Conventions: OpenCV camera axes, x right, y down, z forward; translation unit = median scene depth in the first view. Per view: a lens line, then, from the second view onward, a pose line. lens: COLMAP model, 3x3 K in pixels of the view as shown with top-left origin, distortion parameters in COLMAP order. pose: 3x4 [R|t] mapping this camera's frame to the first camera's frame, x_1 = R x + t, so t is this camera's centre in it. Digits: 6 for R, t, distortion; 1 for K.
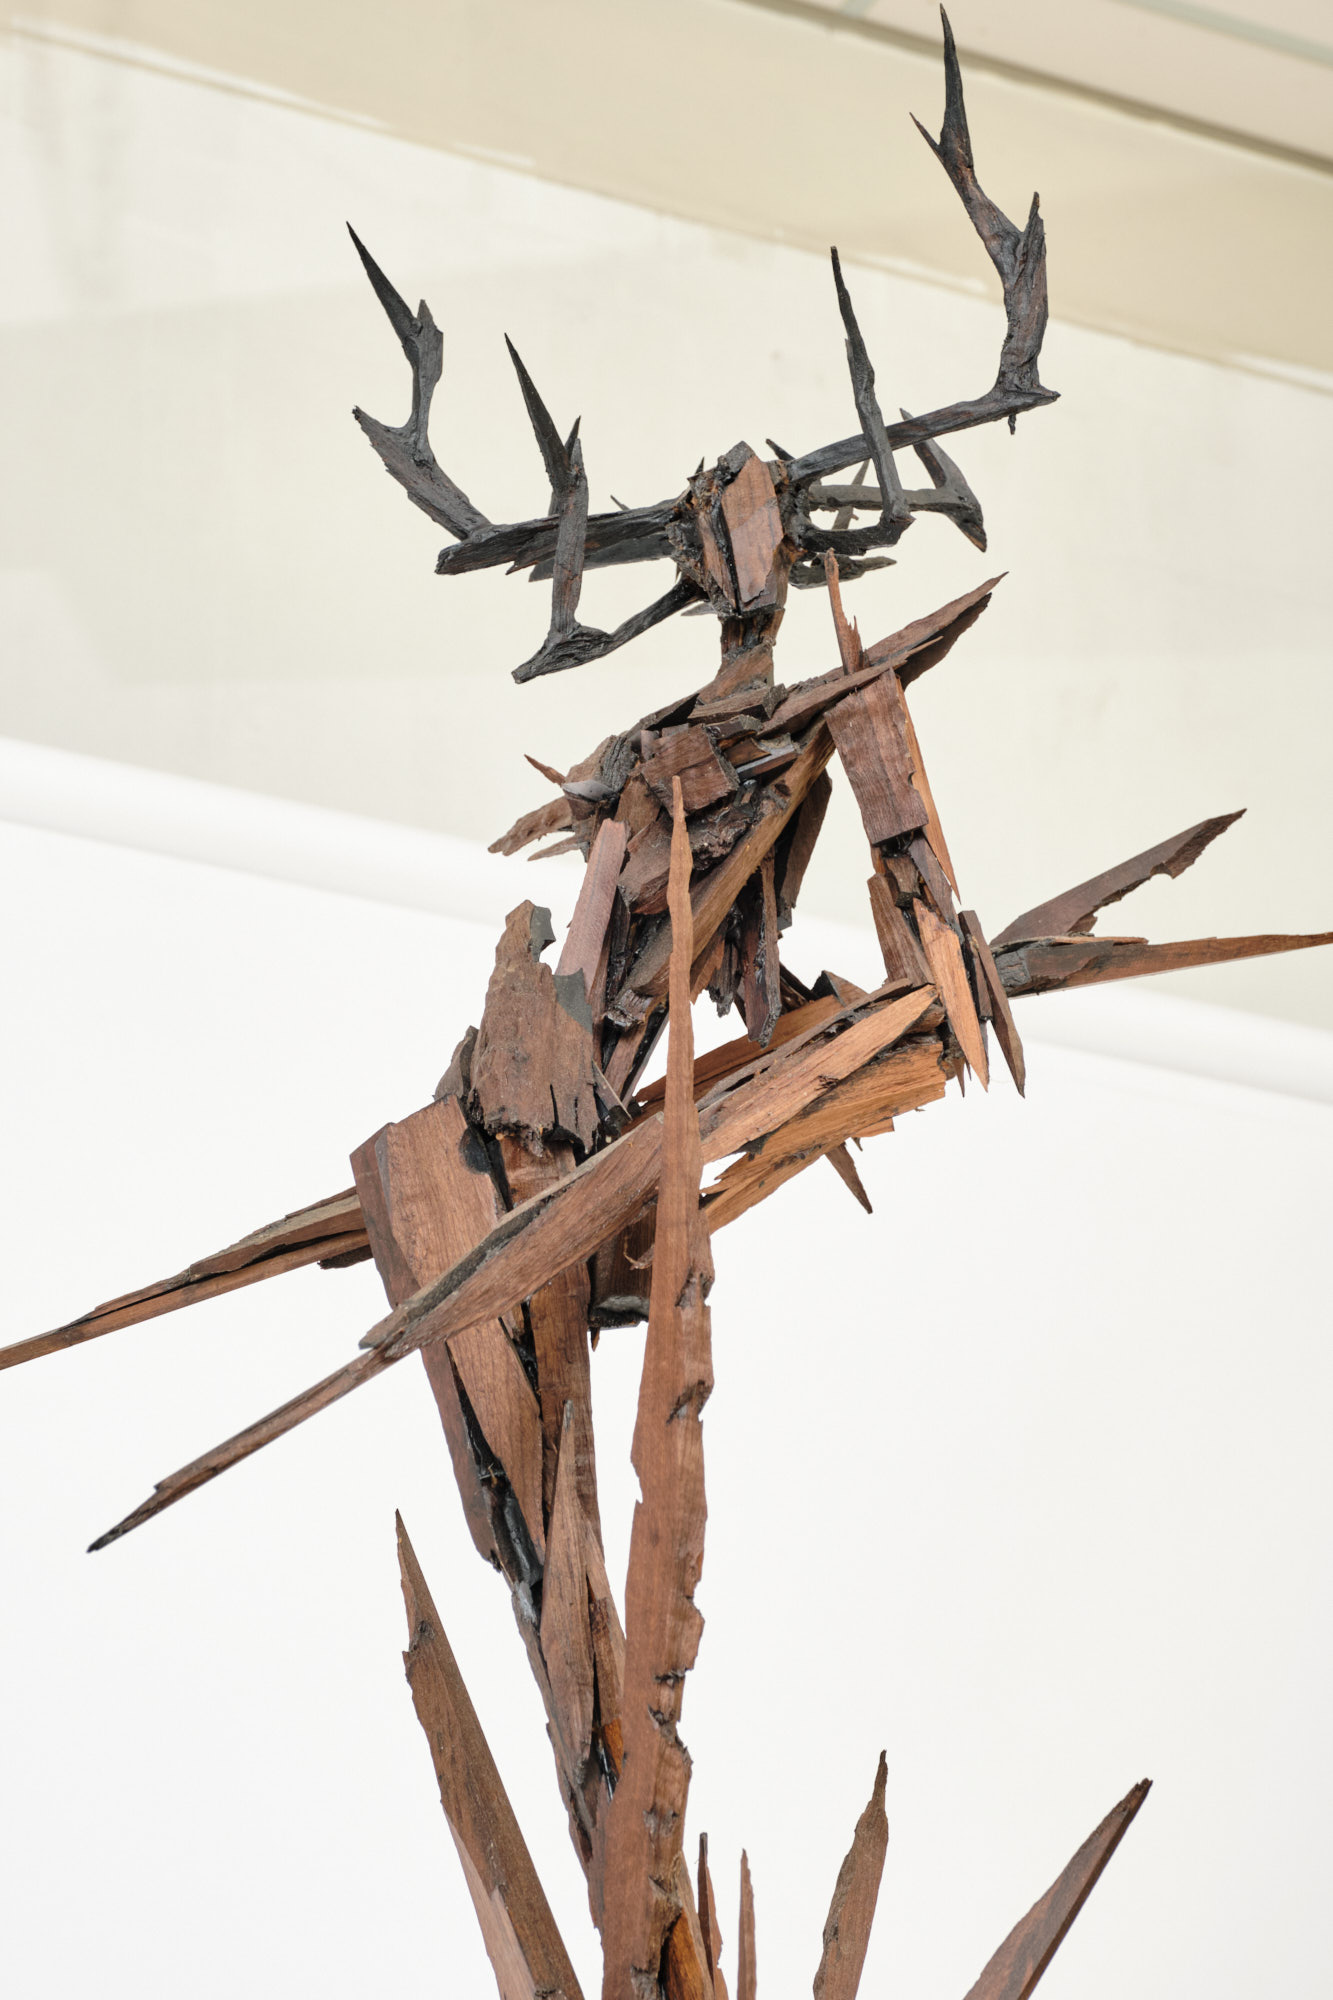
lens RADIAL K [[4773.7, 0, 725.6], [0, 4773.7, 993.5], [0, 0, 1]] dist [-0.037237, -0.323653]
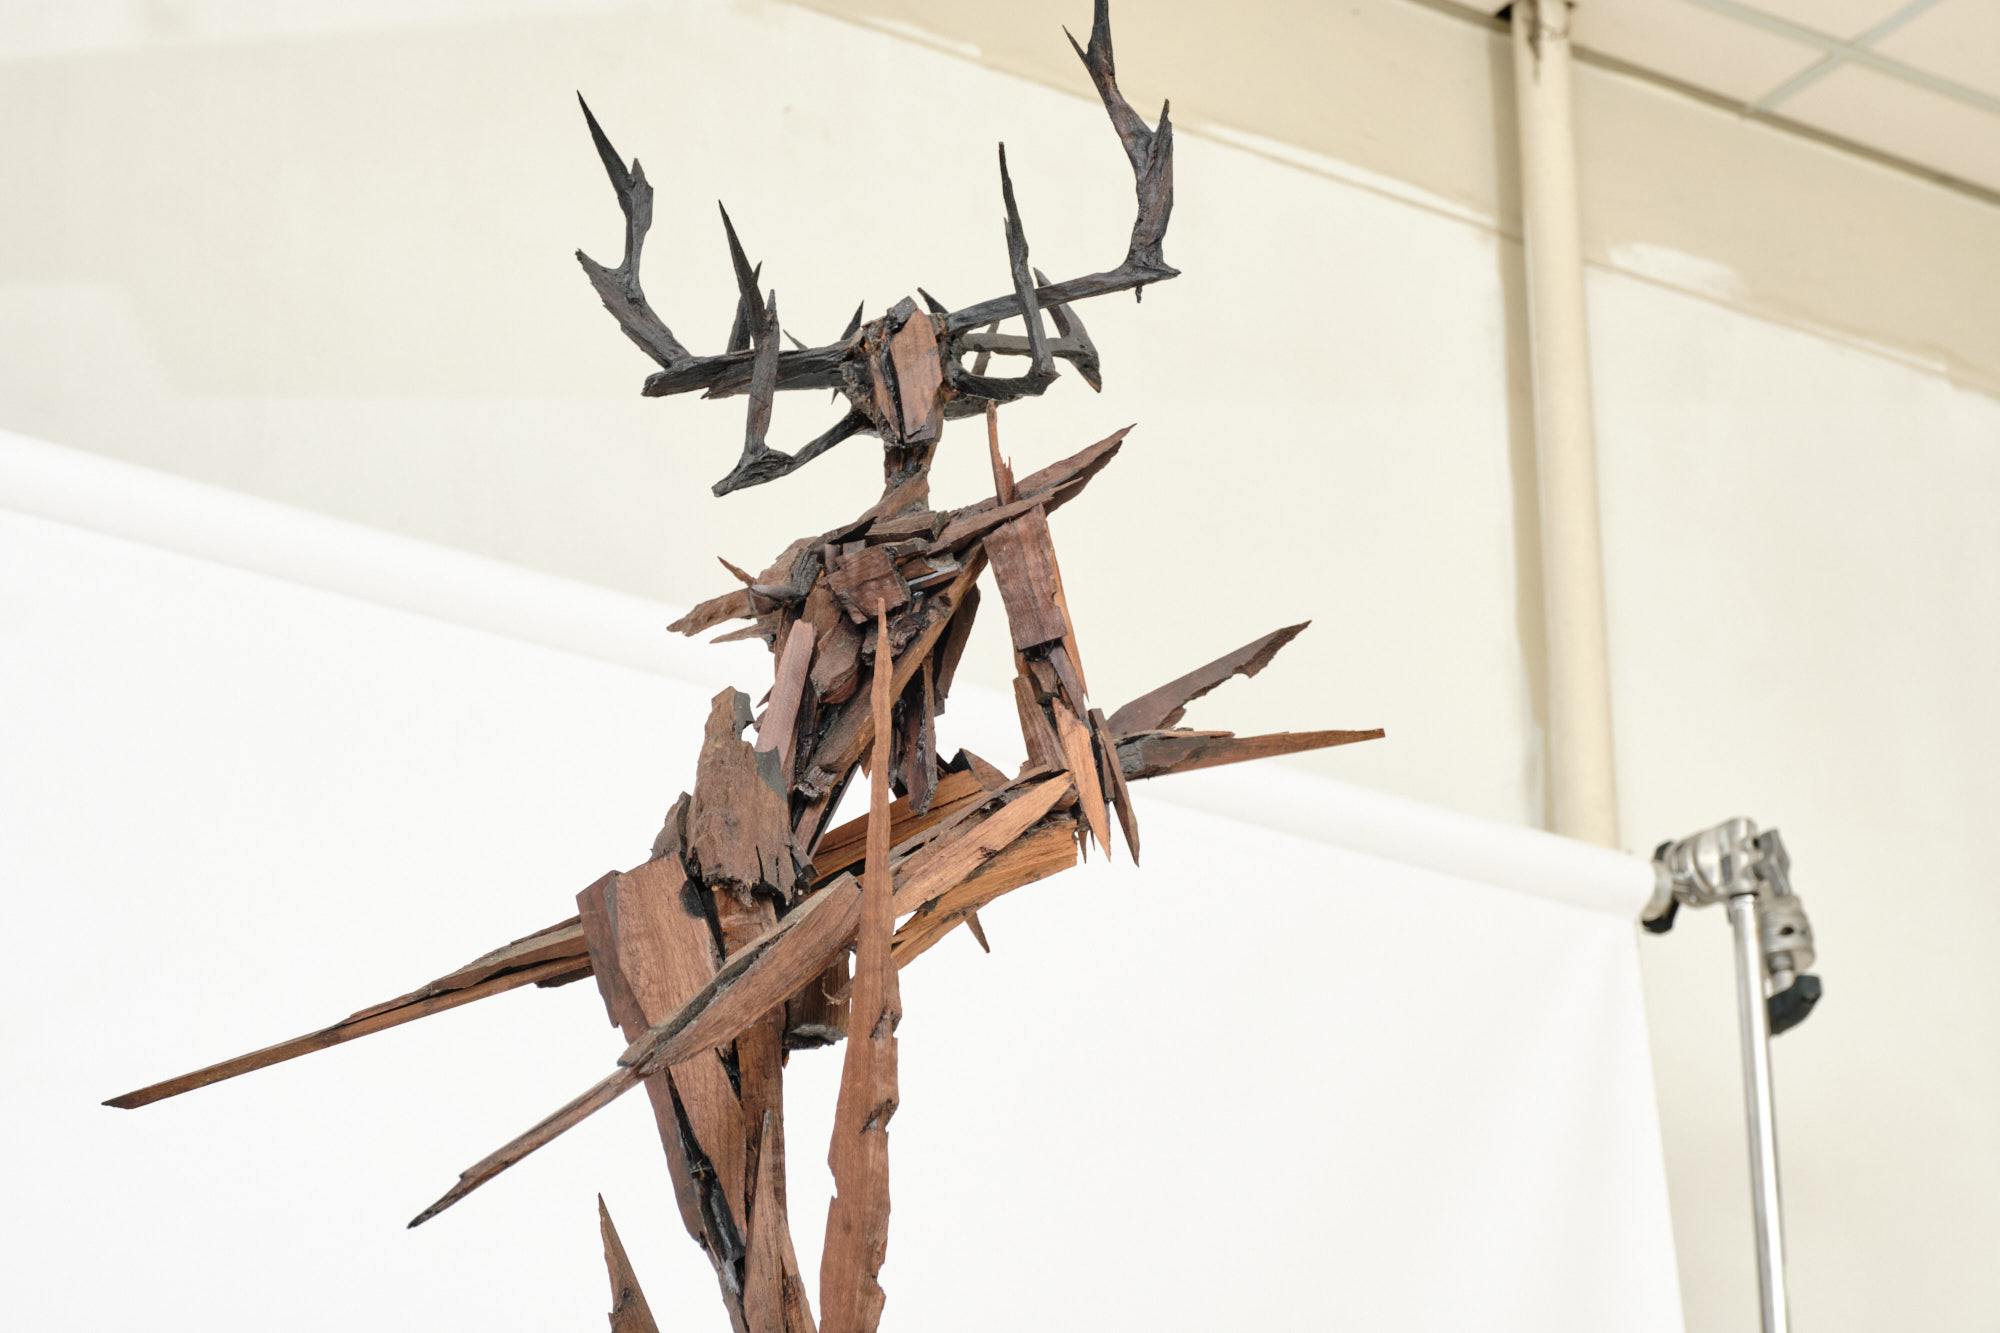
lens RADIAL K [[4779.8, 0, 1002.5], [0, 4779.8, 741.1], [0, 0, 1]] dist [-0.048616, 0.270263]
pose [[0.994989, 0.039130, 0.092012, -0.082808], [-0.040944, 0.999001, 0.017907, -0.029809], [-0.091219, -0.021585, 0.995597, -0.191999]]
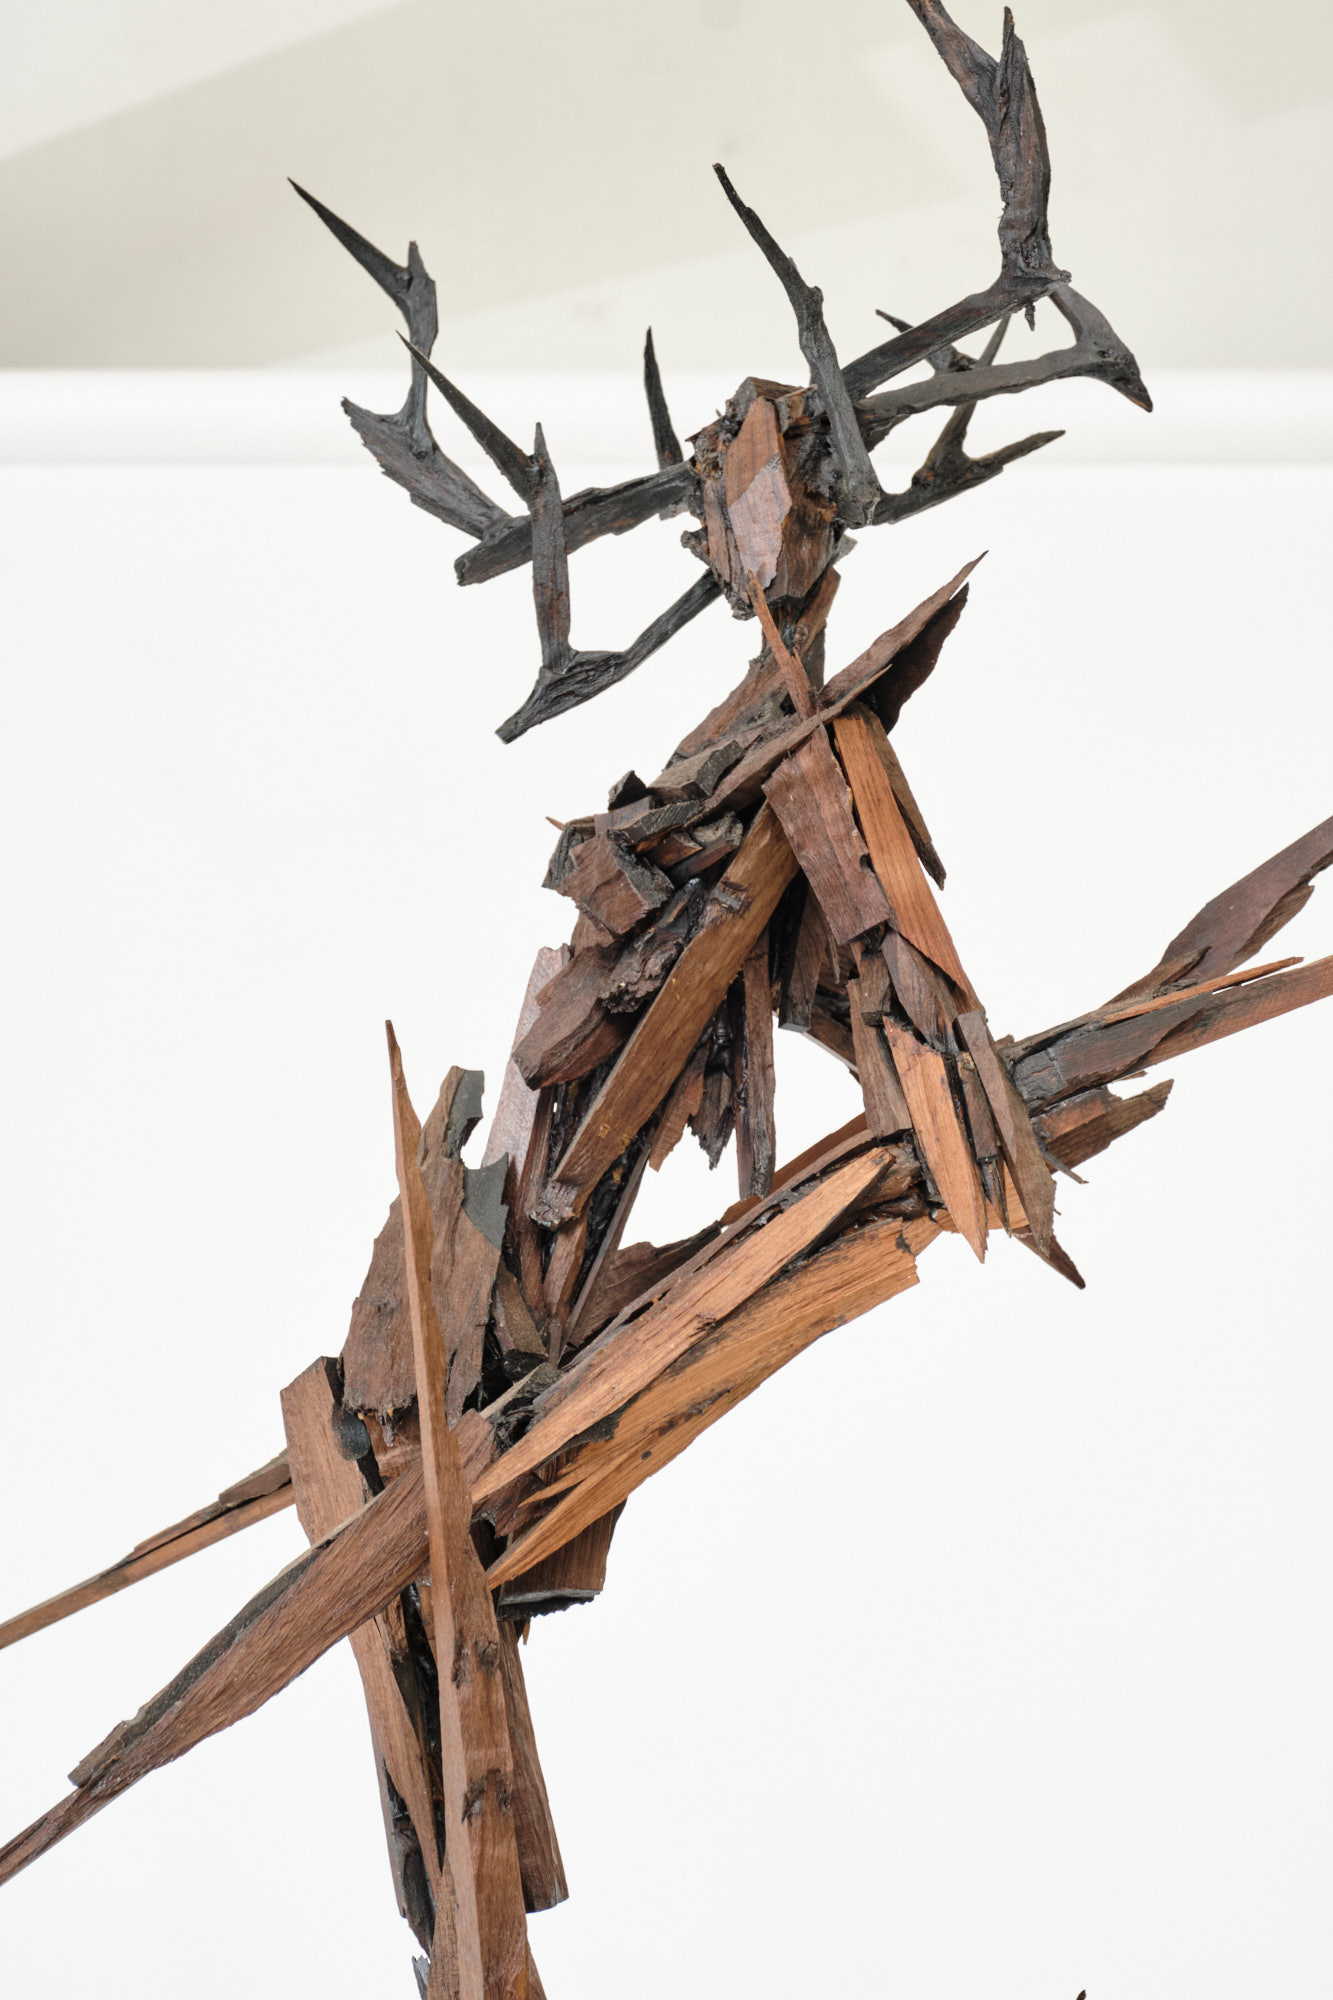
lens RADIAL K [[4779.8, 0, 667.2], [0, 4779.8, 1058.0], [0, 0, 1]] dist [-0.048616, 0.270263]
pose [[0.882377, -0.088425, -0.462161, 0.371437], [0.189903, 0.965564, 0.177830, -0.160129], [0.430521, -0.244679, 0.868783, 0.294940]]
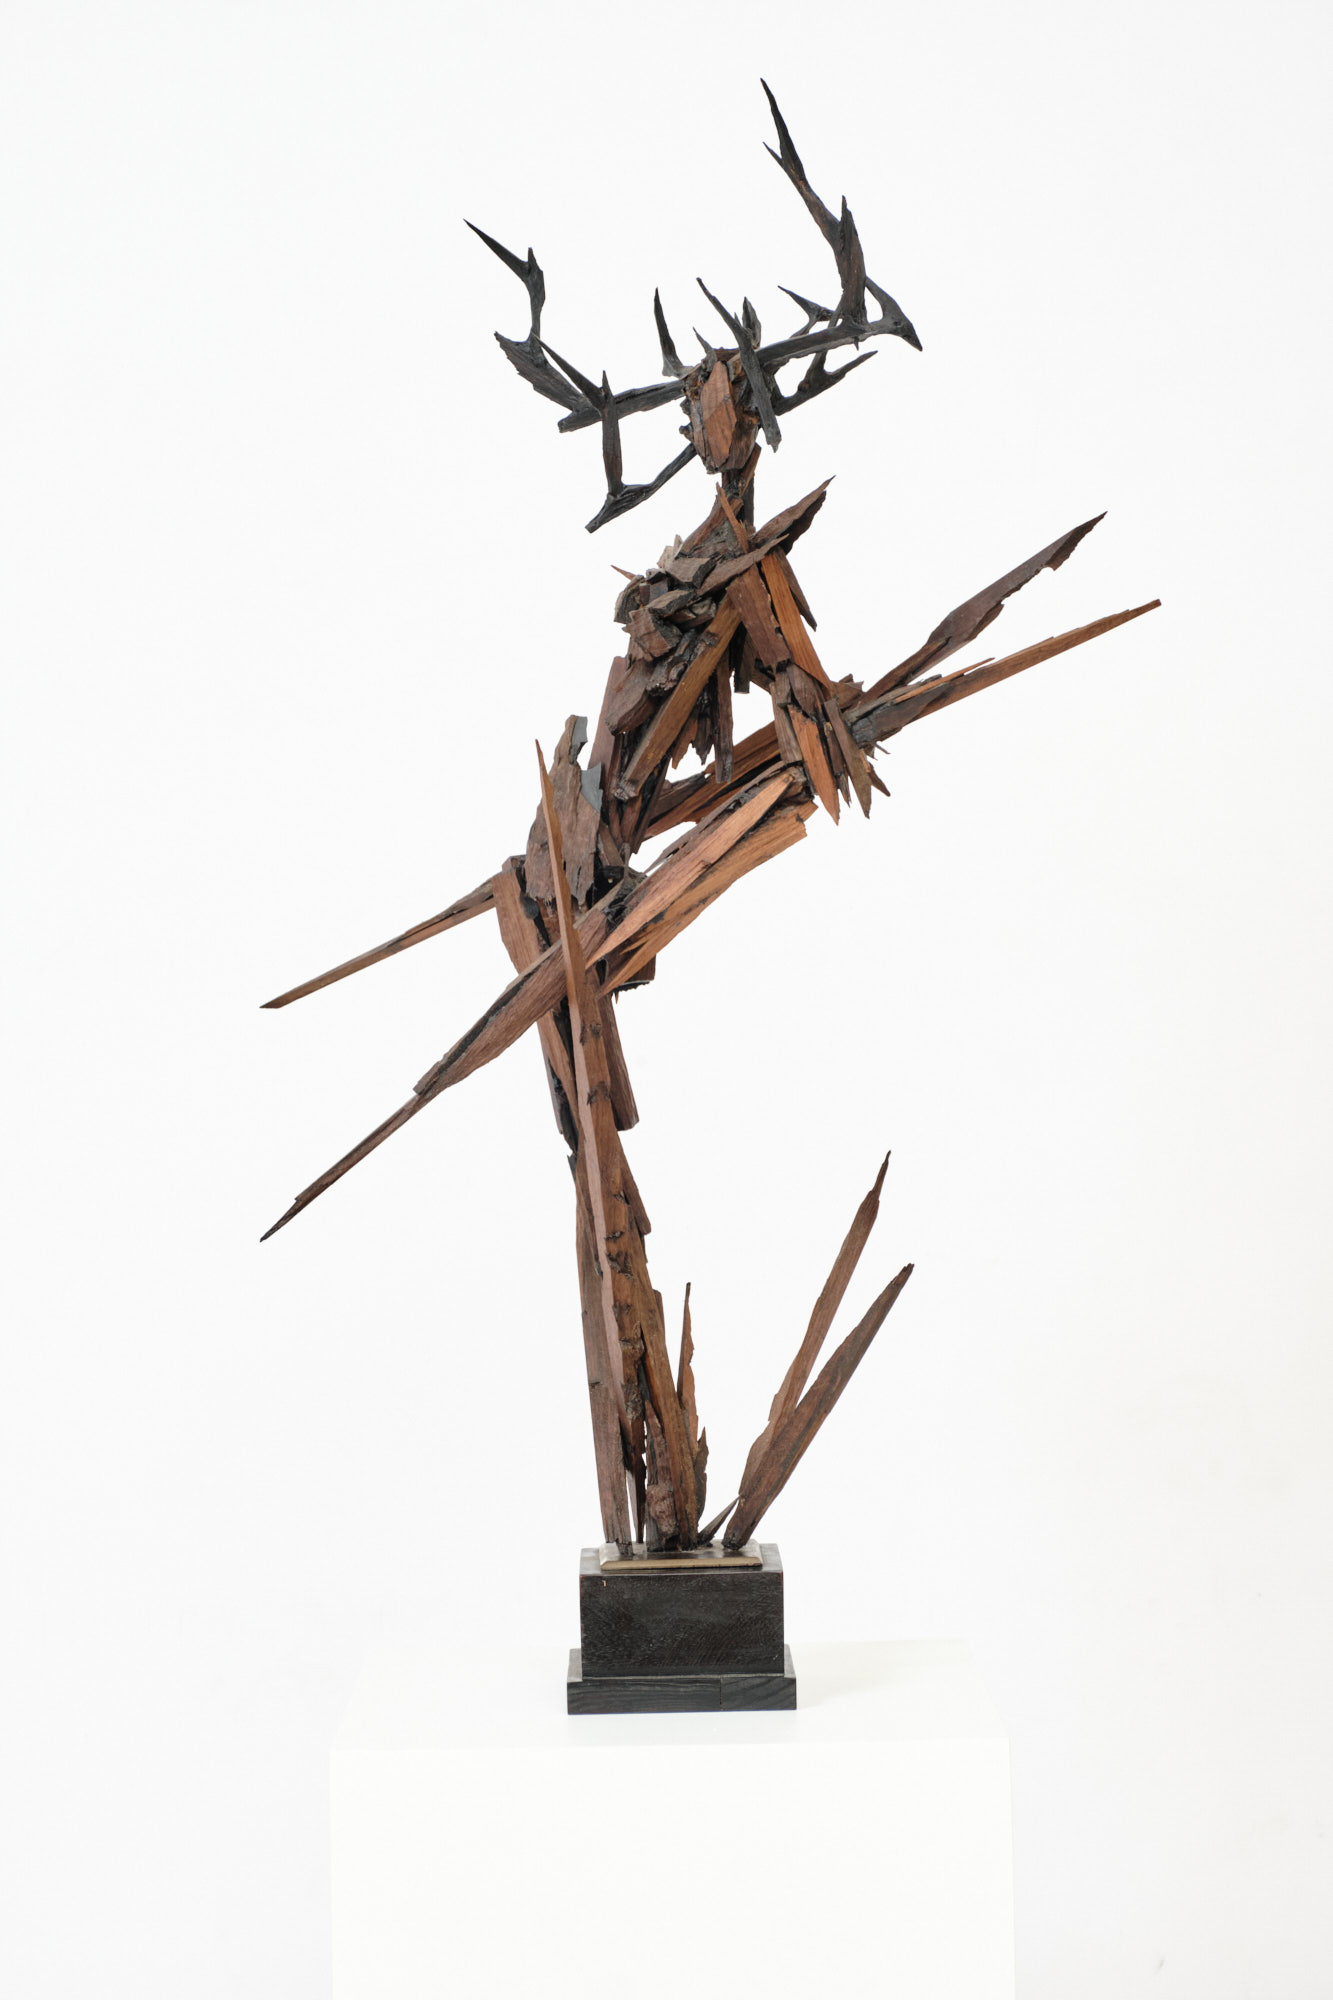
lens RADIAL K [[4683.4, 0, 666.5], [0, 4683.4, 1000.0], [0, 0, 1]] dist [-0.049426, 0.328206]
pose [[0.892498, 0.004130, -0.451032, 0.714617], [0.202043, 0.890367, 0.407953, -0.582672], [0.403269, -0.455225, 0.793816, -0.316801]]
